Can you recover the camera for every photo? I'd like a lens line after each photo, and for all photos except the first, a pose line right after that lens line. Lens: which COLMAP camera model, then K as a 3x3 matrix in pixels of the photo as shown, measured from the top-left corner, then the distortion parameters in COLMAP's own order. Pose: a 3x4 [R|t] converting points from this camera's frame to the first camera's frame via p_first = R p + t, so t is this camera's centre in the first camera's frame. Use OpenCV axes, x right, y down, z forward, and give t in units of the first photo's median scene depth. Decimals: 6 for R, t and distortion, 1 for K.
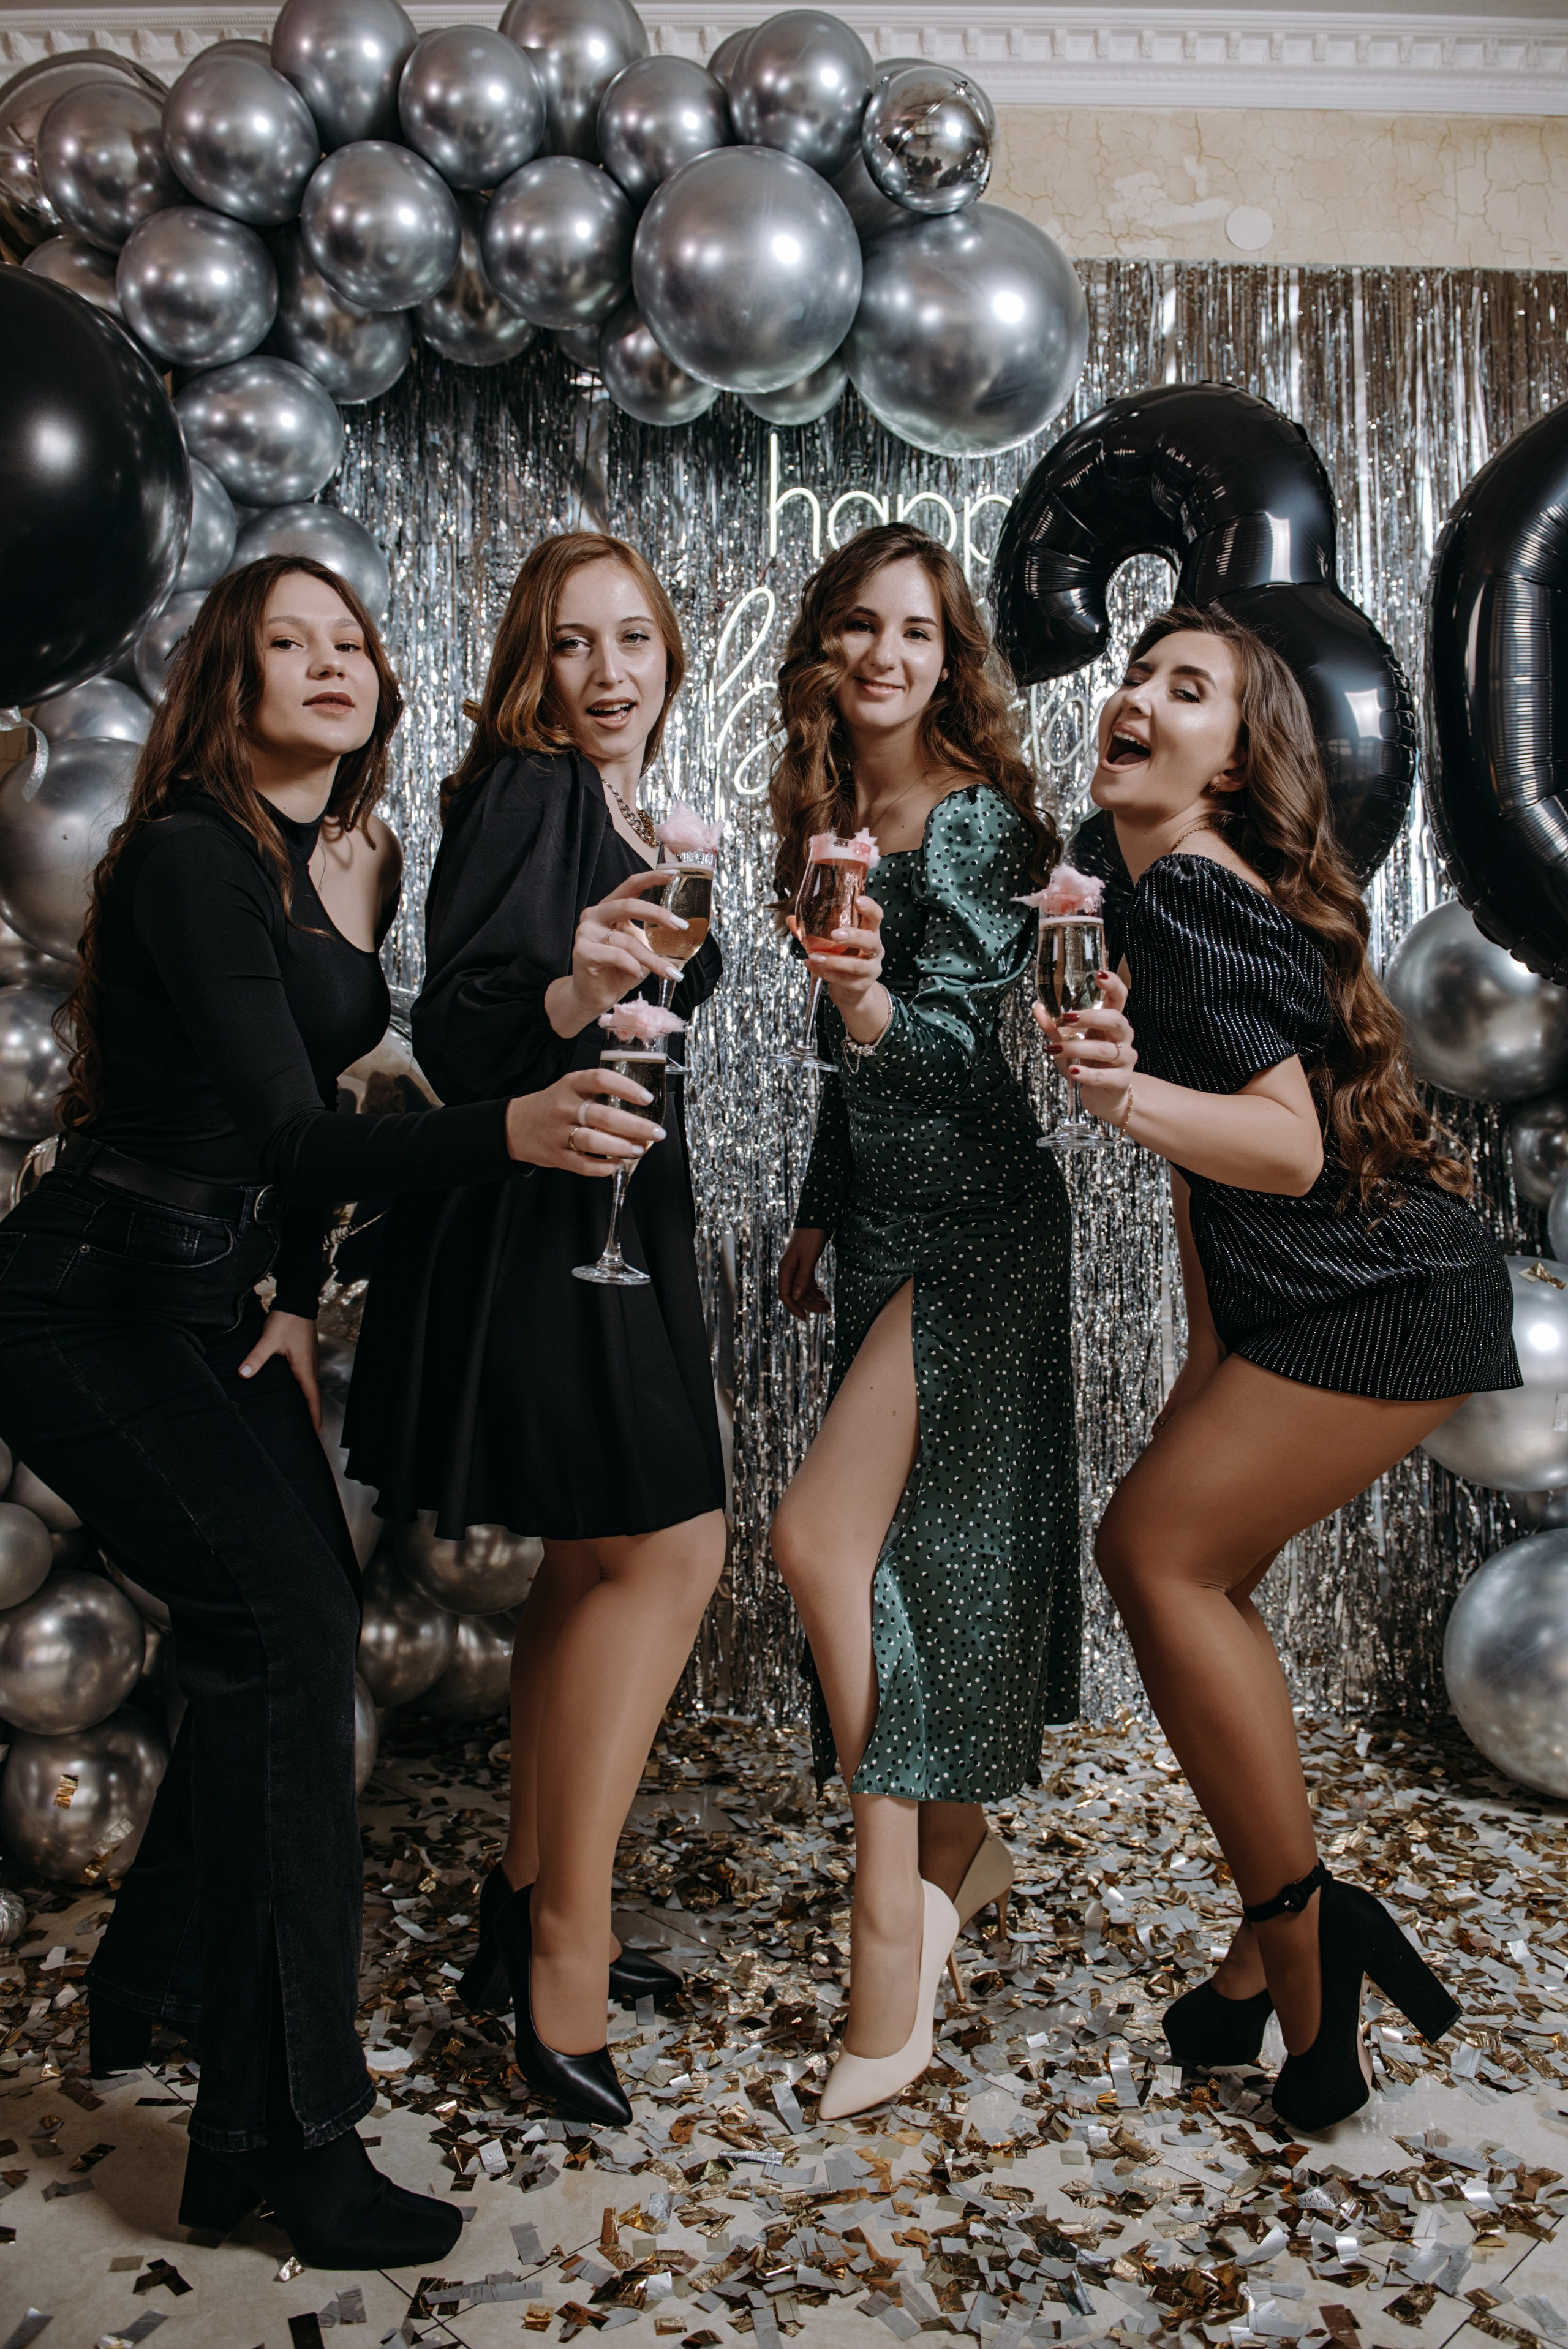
lens RADIAL K [[1740.5, 0, 858.1], [0, 1740.5, 1091.6], [0, 0, 1]] dist [-0.056220, -0.002652]
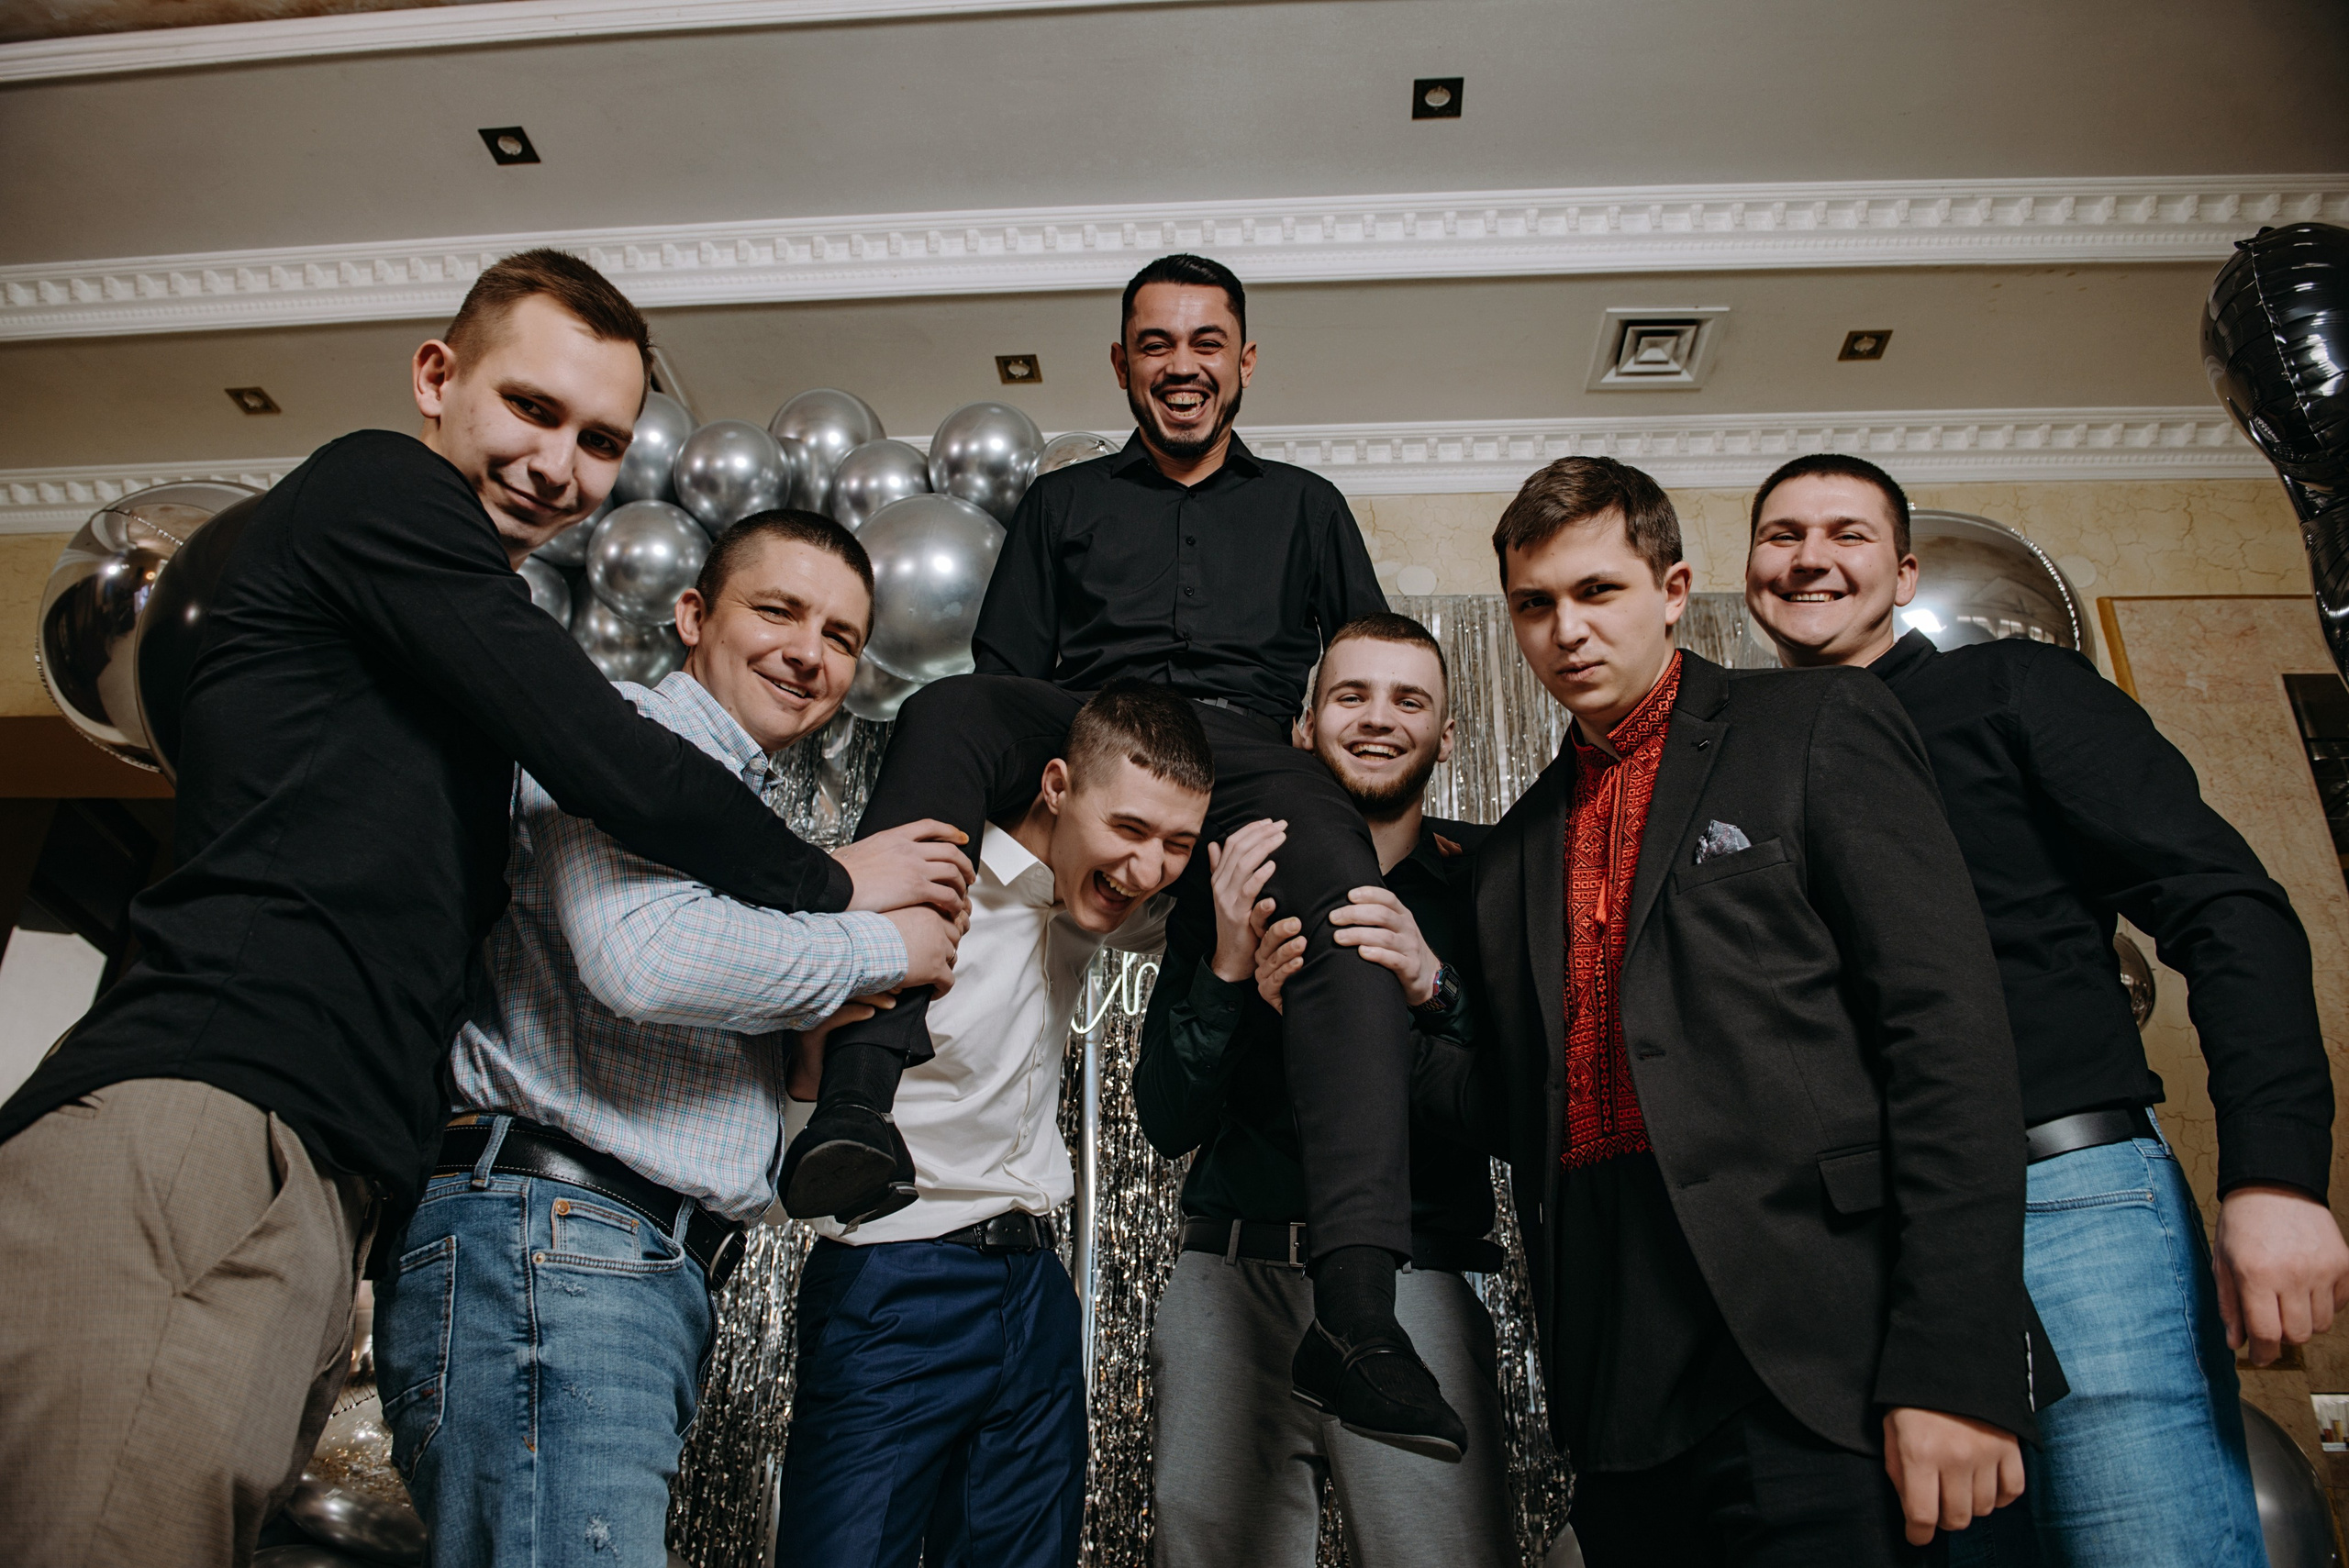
lens RADIAL K [[1606.7, 0, 1172.0], [0, 1606.7, 775.4], [0, 0, 1]] dist [-0.049159, -0.017131]
pose [[0.996025, -0.010914, -0.088407, 0.187695], [-0.026405, 0.911686, -0.410037, 0.096898], [0.085075, 0.410742, 0.907774, 0.033526]]
